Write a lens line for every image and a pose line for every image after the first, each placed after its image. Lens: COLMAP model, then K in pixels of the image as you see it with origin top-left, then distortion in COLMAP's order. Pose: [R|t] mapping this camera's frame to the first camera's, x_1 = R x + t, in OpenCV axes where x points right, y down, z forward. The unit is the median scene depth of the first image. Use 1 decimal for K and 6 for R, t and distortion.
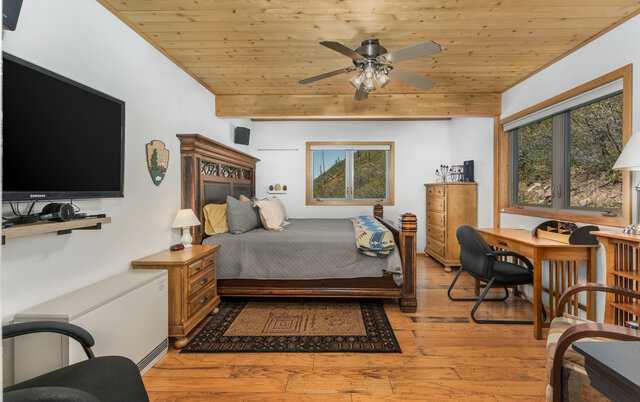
lens RADIAL K [[279.5, 0, 321.8], [0, 279.5, 195.8], [0, 0, 1]] dist [0.001167, -0.000319]
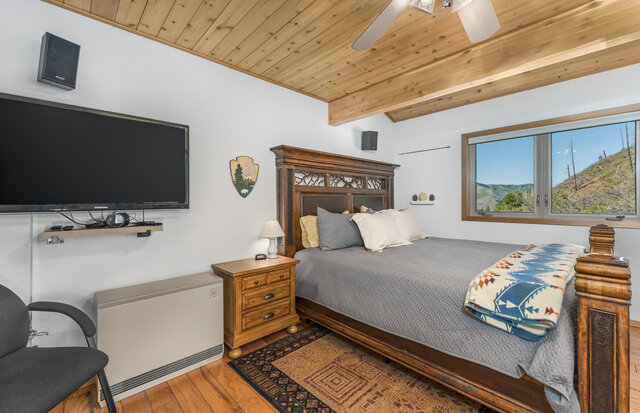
lens RADIAL K [[259.7, 0, 317.9], [0, 259.7, 203.8], [0, 0, 1]] dist [0.002134, 0.001187]
pose [[0.698198, 0.001945, -0.715902, 0.295614], [-0.006200, 0.999975, -0.003329, -0.009823], [0.715878, 0.006763, 0.698193, 0.436441]]
